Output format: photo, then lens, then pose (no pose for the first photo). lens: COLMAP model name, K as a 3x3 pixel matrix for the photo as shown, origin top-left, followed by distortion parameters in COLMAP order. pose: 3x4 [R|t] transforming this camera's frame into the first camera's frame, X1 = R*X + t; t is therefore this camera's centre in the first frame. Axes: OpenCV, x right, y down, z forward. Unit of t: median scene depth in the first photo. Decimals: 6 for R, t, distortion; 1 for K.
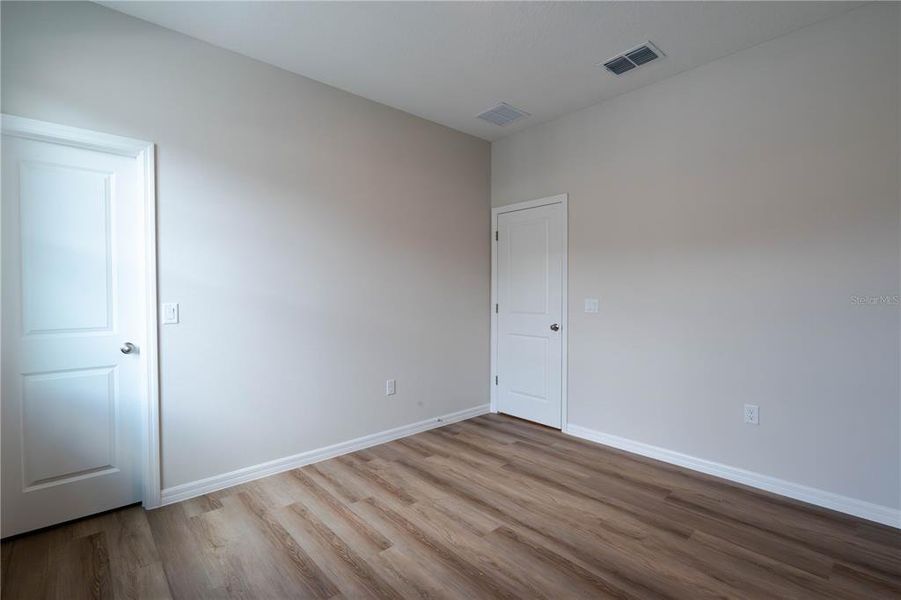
lens RADIAL K [[408.5, 0, 448.8], [0, 408.5, 299.9], [0, 0, 1]] dist [0.000320, 0.000048]
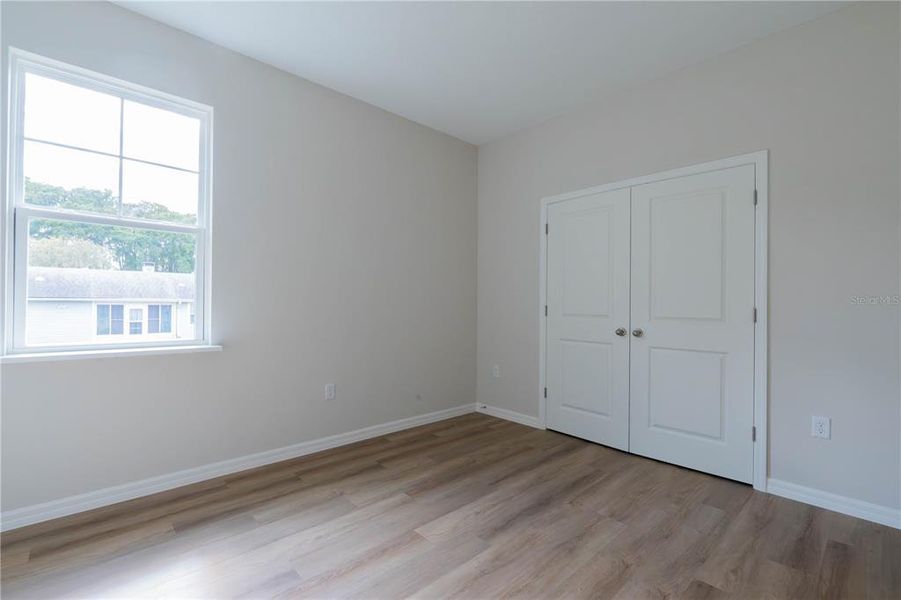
lens RADIAL K [[408.5, 0, 448.8], [0, 408.5, 299.9], [0, 0, 1]] dist [0.000320, 0.000048]
pose [[0.999839, -0.002710, 0.017753, -0.108275], [0.002783, 0.999988, -0.004061, -0.000706], [-0.017742, 0.004109, 0.999834, 0.122866]]
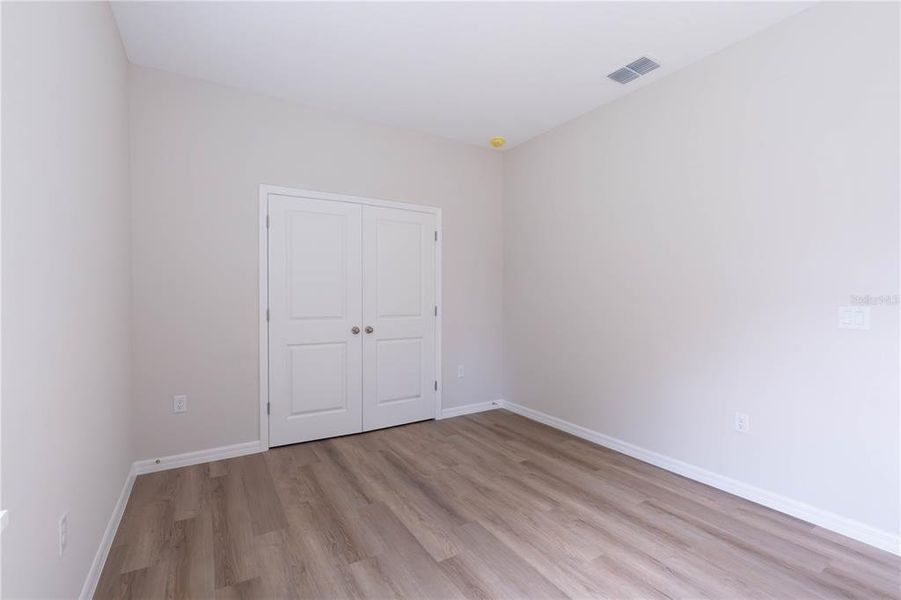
lens RADIAL K [[406.9, 0, 450.5], [0, 406.9, 300.0], [0, 0, 1]] dist [-0.000021, 0.000226]
pose [[0.173022, -0.025613, 0.984585, -0.580409], [-0.000670, 0.999659, 0.026122, -0.029841], [-0.984918, -0.005179, 0.172946, 0.526448]]
